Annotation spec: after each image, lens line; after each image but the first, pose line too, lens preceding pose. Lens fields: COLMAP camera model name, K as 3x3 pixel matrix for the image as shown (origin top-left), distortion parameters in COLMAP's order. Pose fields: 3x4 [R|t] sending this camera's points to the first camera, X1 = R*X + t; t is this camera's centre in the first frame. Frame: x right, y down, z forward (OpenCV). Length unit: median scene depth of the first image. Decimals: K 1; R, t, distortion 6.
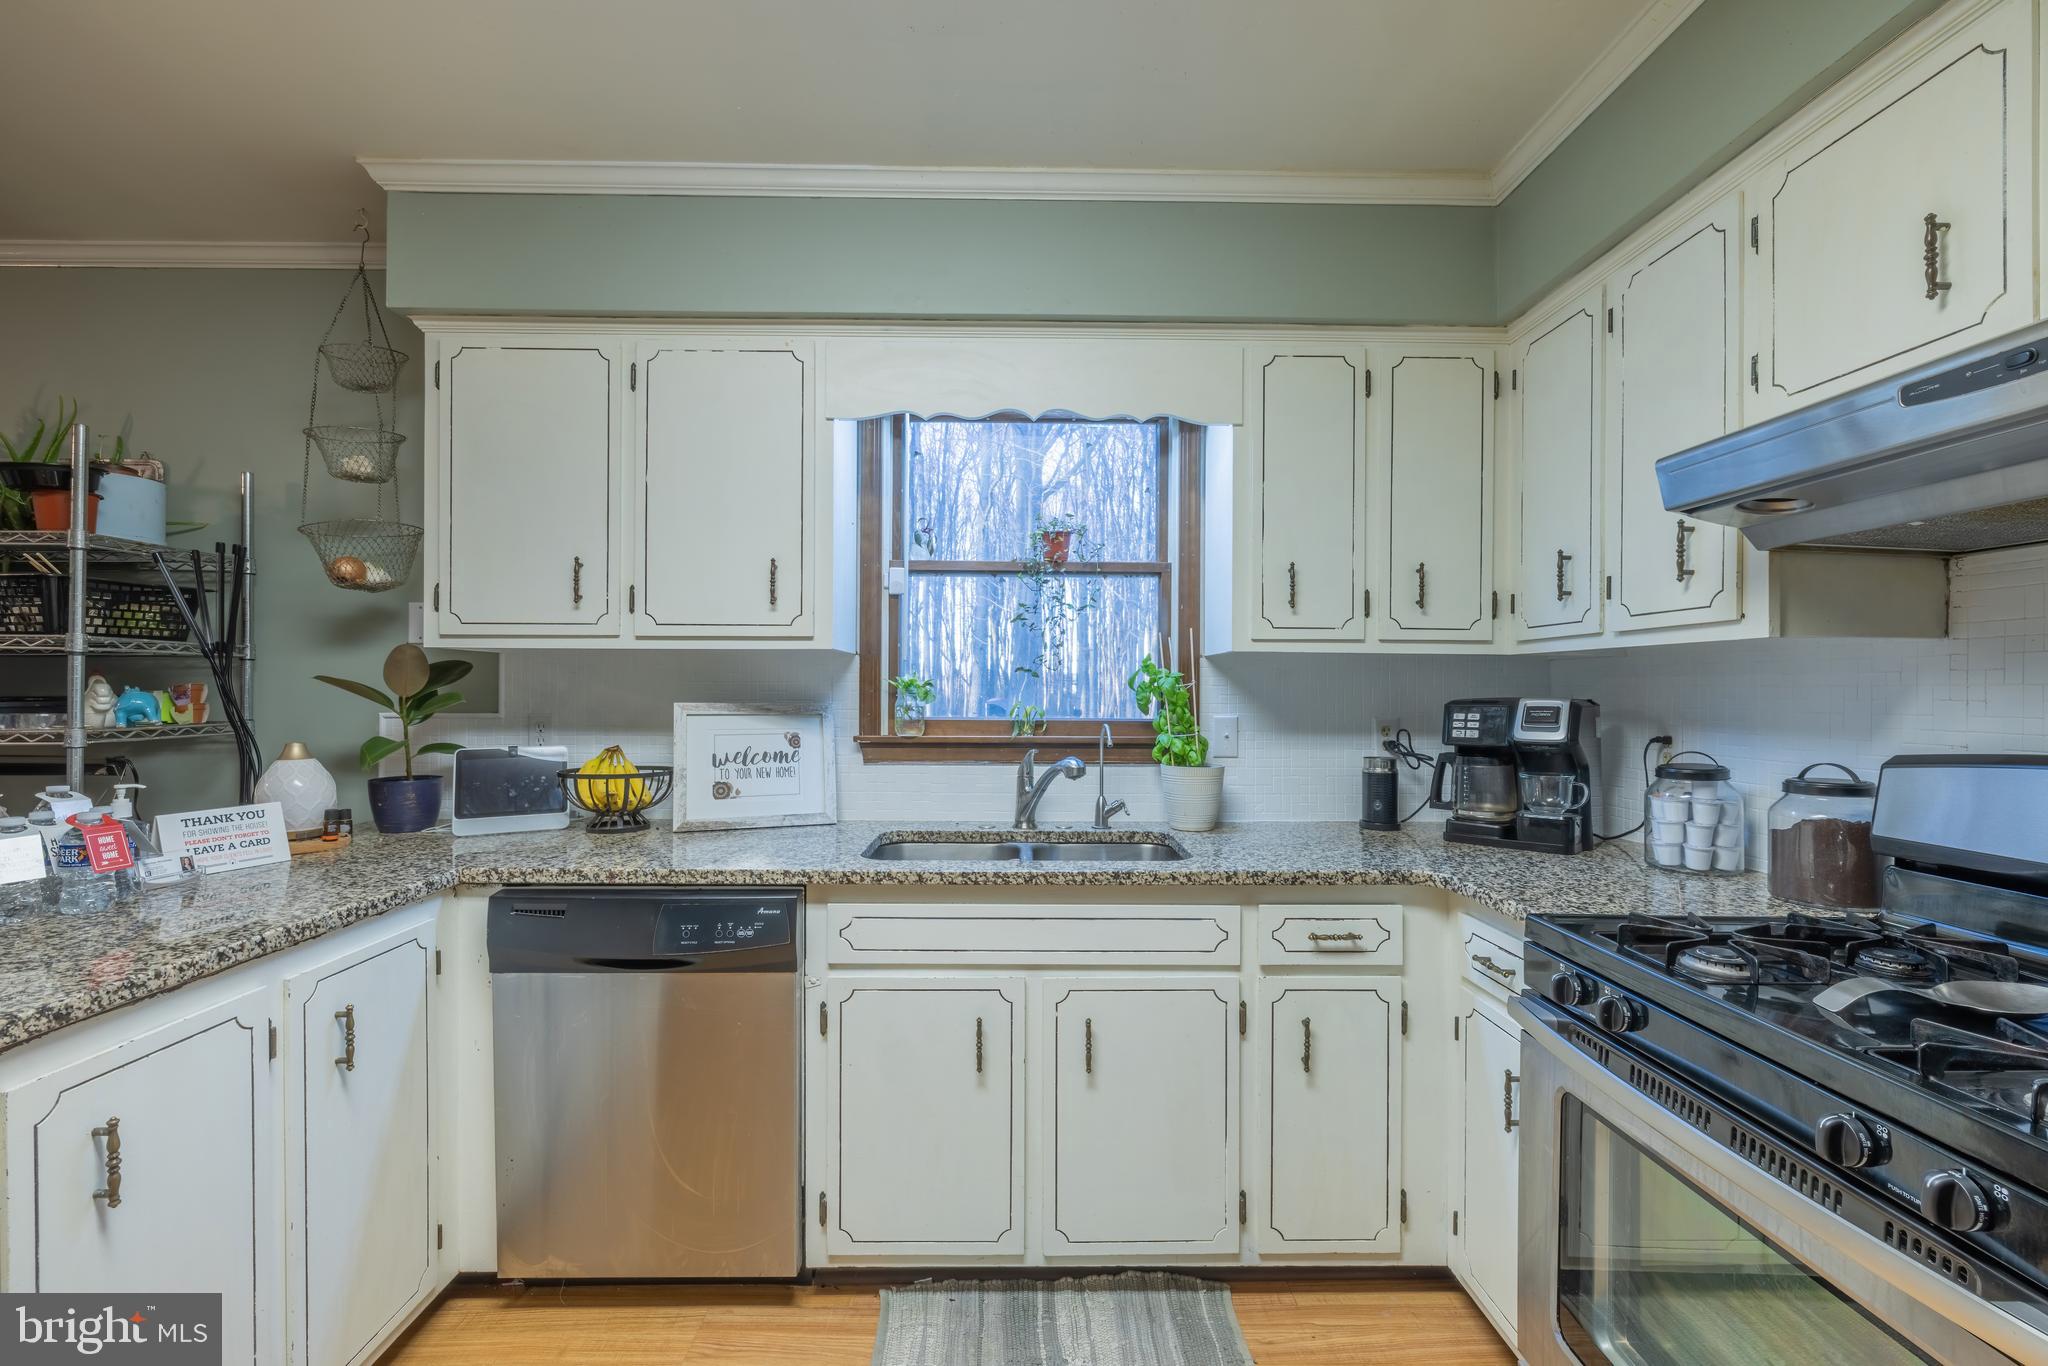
lens RADIAL K [[861.3, 0, 1035.4], [0, 861.3, 688.2], [0, 0, 1]] dist [-0.001936, -0.000112]
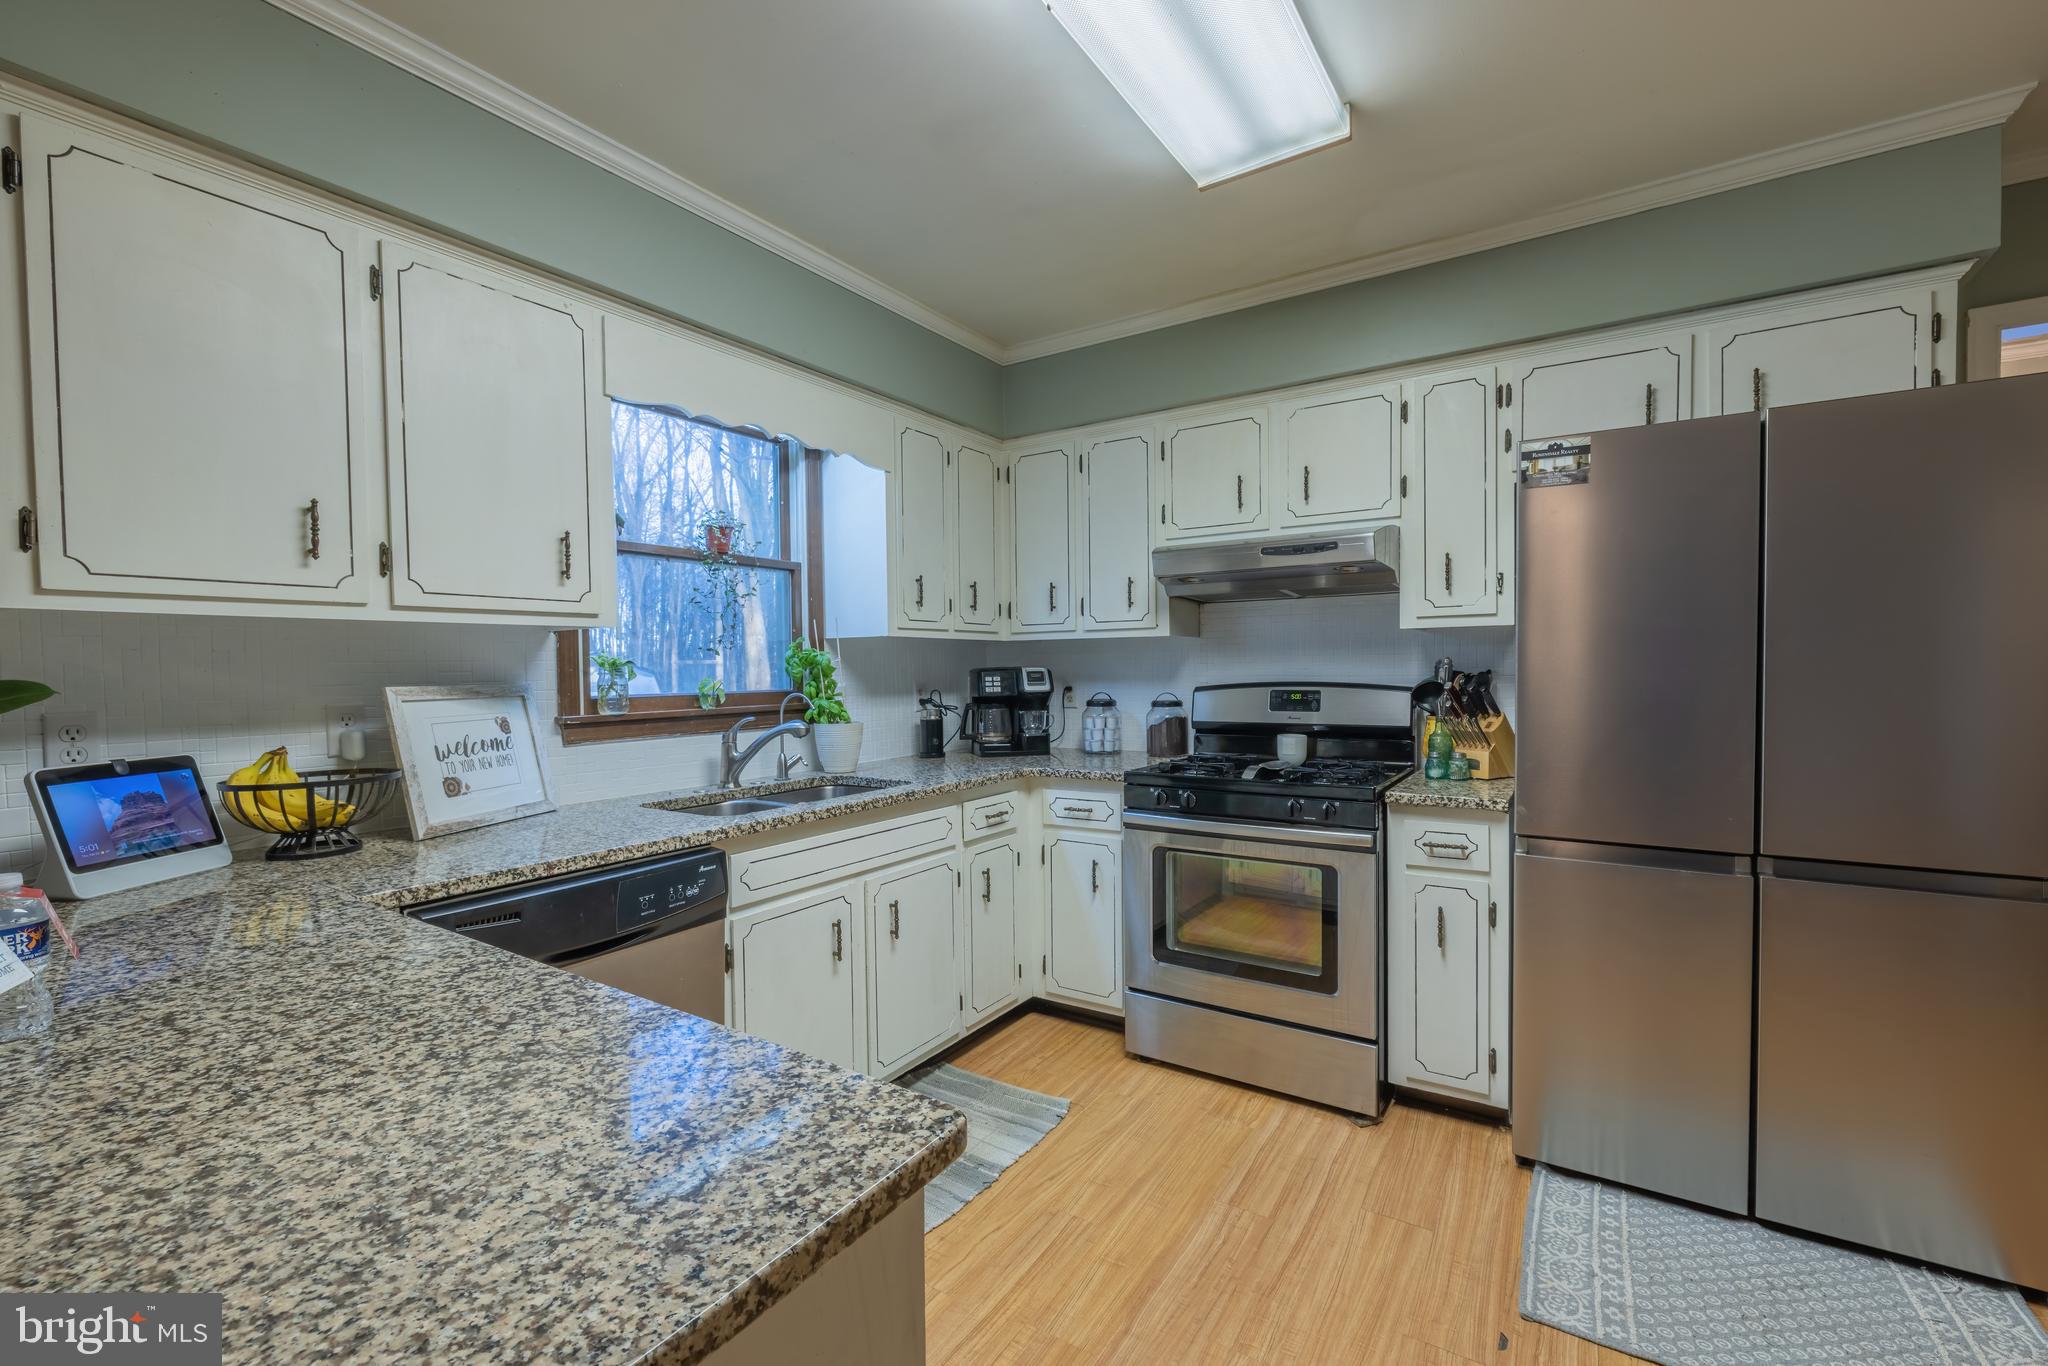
lens RADIAL K [[861.3, 0, 1035.4], [0, 861.3, 688.2], [0, 0, 1]] dist [-0.001936, -0.000112]
pose [[0.558784, -0.033985, 0.828616, -0.795605], [0.014530, 0.999408, 0.031191, 0.001129], [-0.829186, -0.005389, 0.558947, 0.031644]]
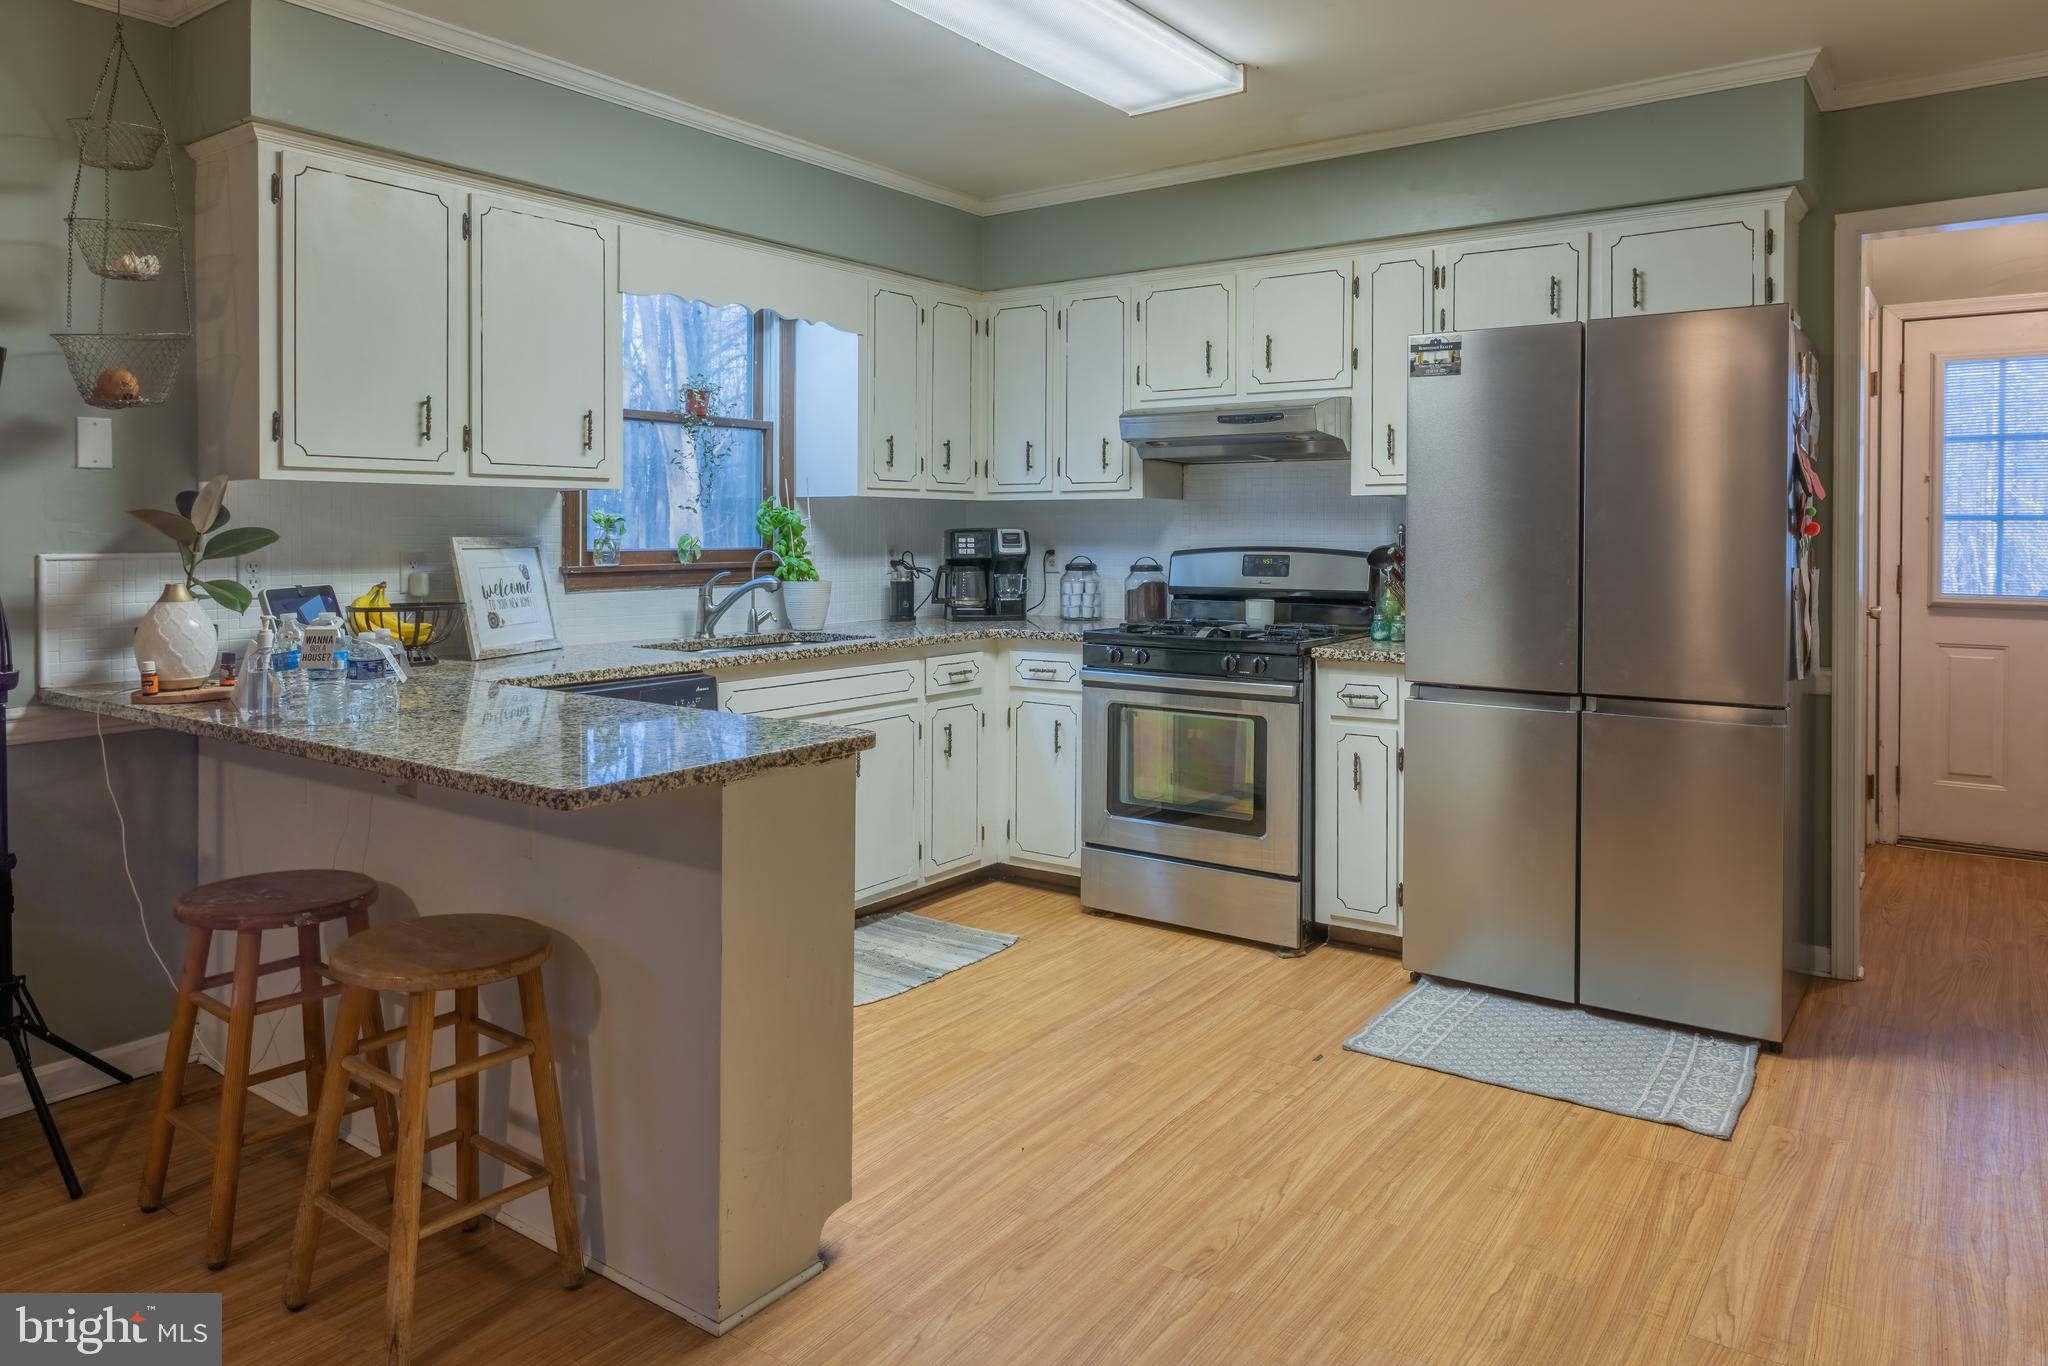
lens RADIAL K [[1338.8, 0, 1058.3], [0, 1338.8, 514.0], [0, 0, 1]] dist [-0.002621, -0.000870]
pose [[0.583527, 0.003297, 0.812087, -1.365635], [0.002091, 0.999982, -0.005562, -0.000670], [-0.812091, 0.004943, 0.583510, -0.543248]]
